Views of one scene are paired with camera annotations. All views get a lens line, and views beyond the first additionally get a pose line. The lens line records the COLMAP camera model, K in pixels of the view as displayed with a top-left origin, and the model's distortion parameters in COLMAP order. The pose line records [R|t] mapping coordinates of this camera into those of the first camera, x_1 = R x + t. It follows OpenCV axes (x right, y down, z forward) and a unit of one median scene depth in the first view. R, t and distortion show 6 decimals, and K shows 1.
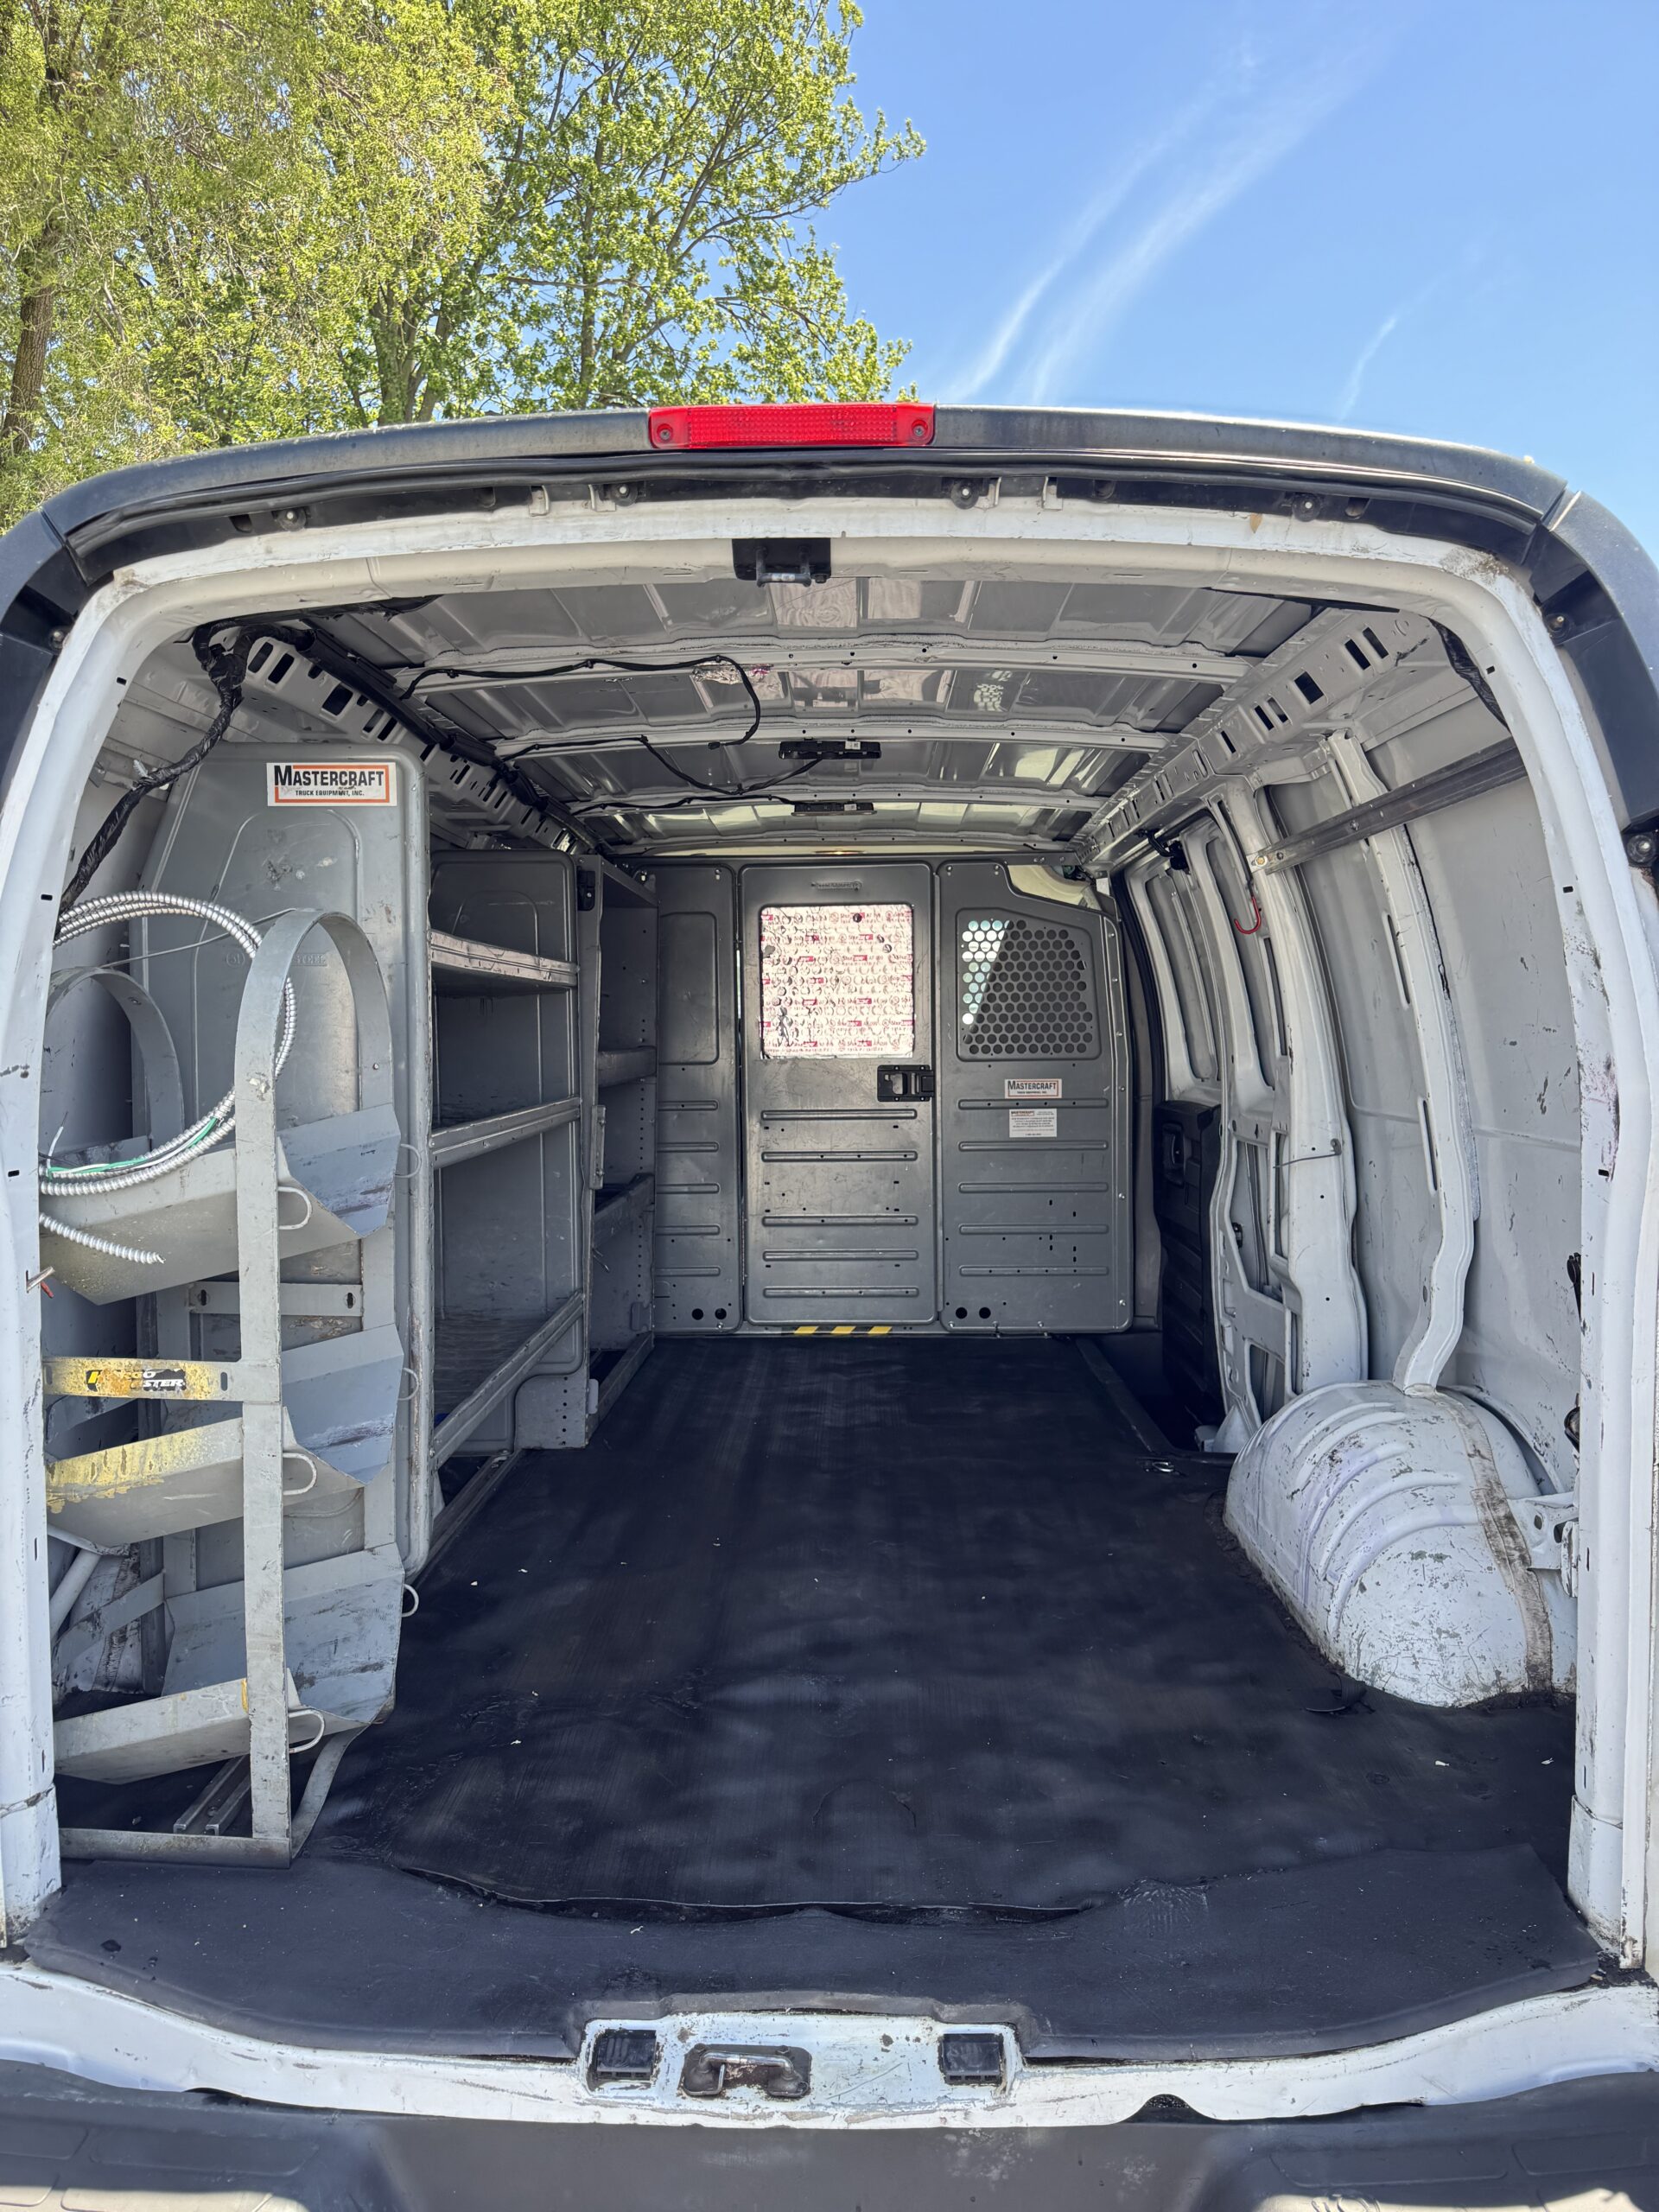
lens RADIAL K [[1566.4, 0, 831.4], [0, 1566.4, 1115.7], [0, 0, 1]] dist [0.005219, -0.025106]
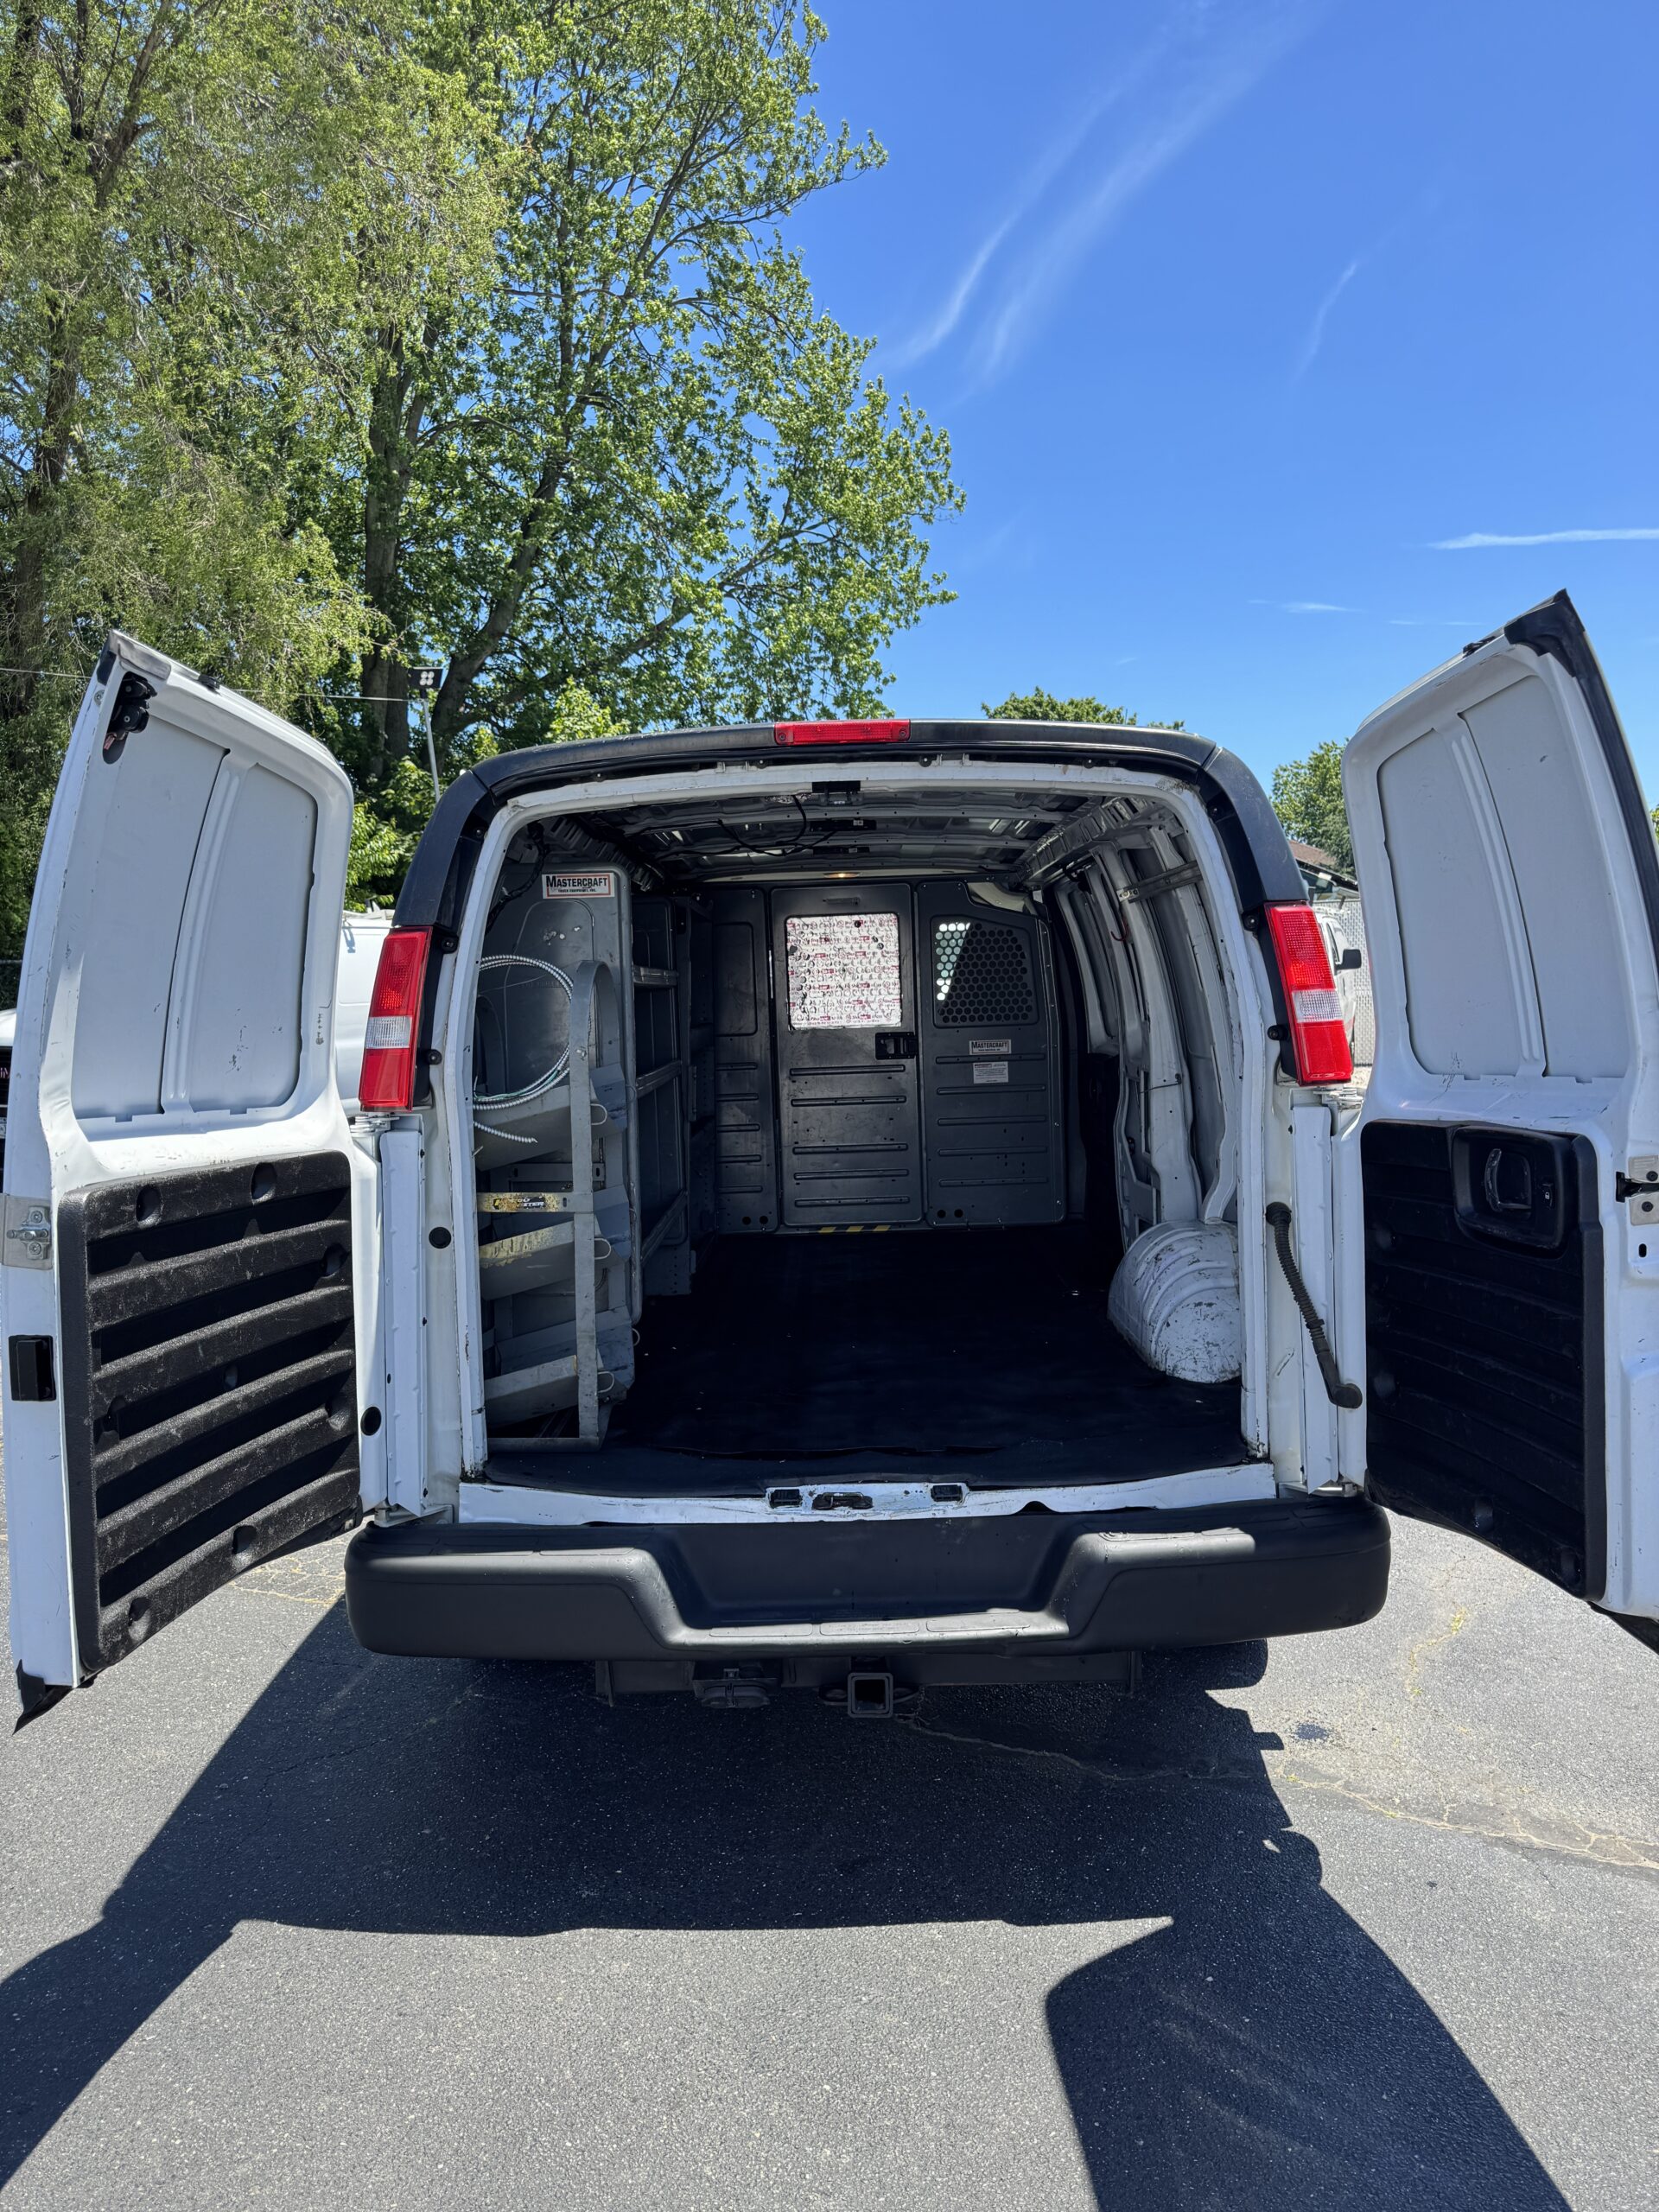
lens RADIAL K [[1566.4, 0, 829.0], [0, 1566.4, 1096.0], [0, 0, 1]] dist [0.005219, -0.025106]
pose [[0.999615, -0.026243, 0.008972, -0.032712], [0.026166, 0.999620, 0.008621, 0.013143], [-0.009195, -0.008383, 0.999923, -0.486047]]
